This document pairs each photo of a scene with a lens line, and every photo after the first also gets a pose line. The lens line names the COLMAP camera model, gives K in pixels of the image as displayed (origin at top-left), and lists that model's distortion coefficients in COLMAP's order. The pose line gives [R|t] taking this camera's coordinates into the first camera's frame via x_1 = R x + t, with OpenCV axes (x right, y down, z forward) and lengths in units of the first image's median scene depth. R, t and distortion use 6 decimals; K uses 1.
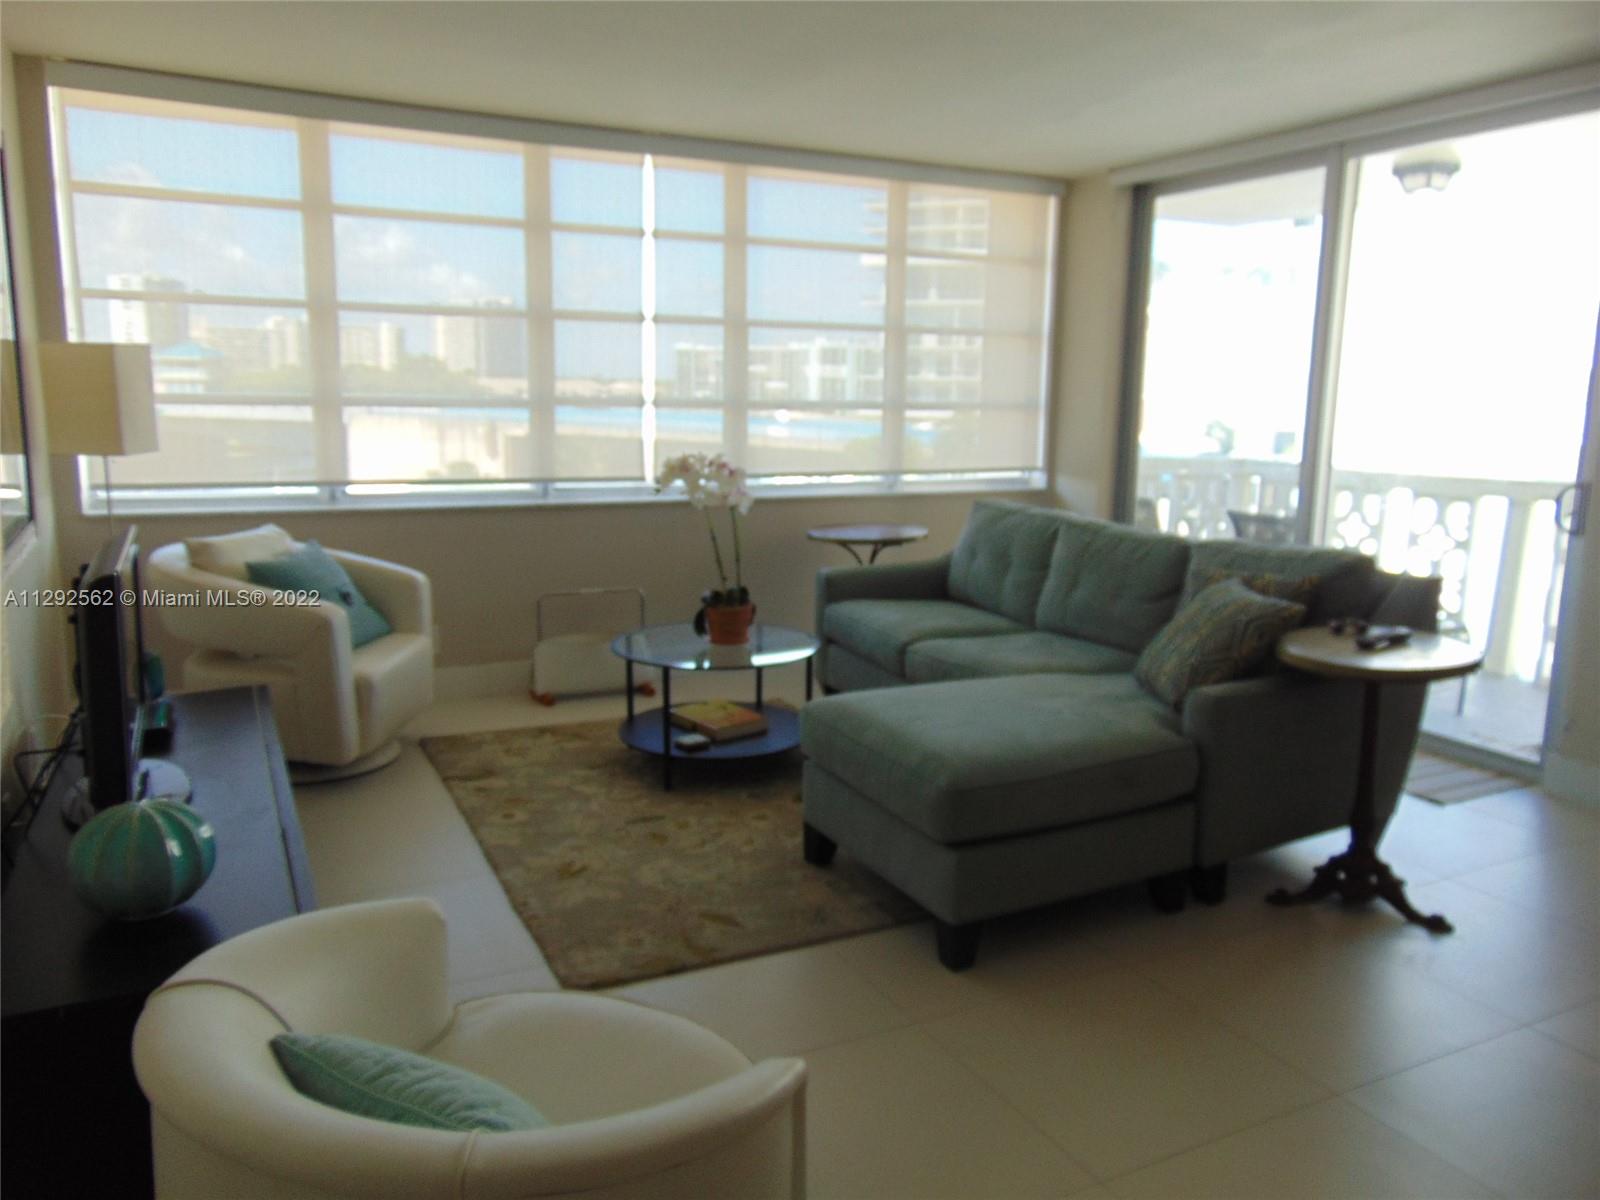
lens RADIAL K [[1197.6, 0, 797.8], [0, 1197.6, 597.4], [0, 0, 1]] dist [-0.035732, 0.057383]
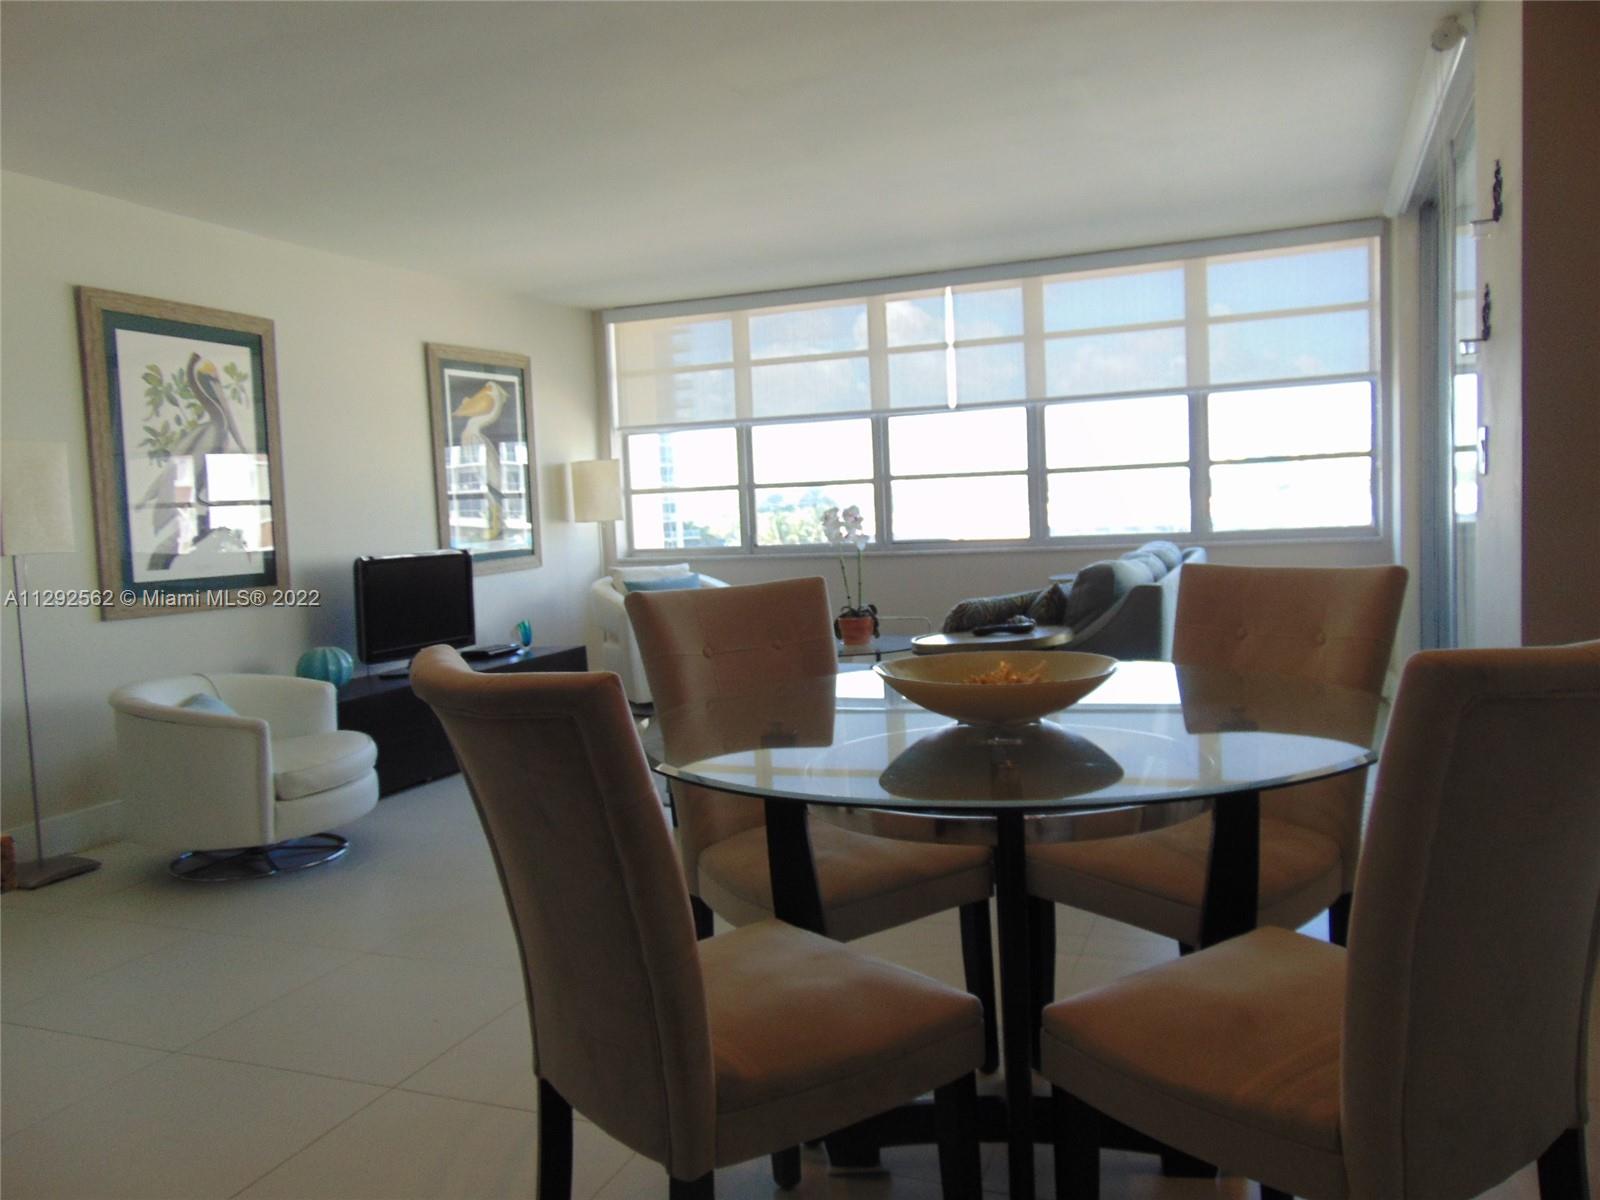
lens RADIAL K [[1197.6, 0, 798.0], [0, 1197.6, 596.7], [0, 0, 1]] dist [-0.035732, 0.057383]
pose [[0.649521, 0.005729, -0.760322, 0.968337], [-0.072018, 0.995940, -0.054018, 0.064540], [0.756926, 0.089842, 0.647296, 0.069806]]
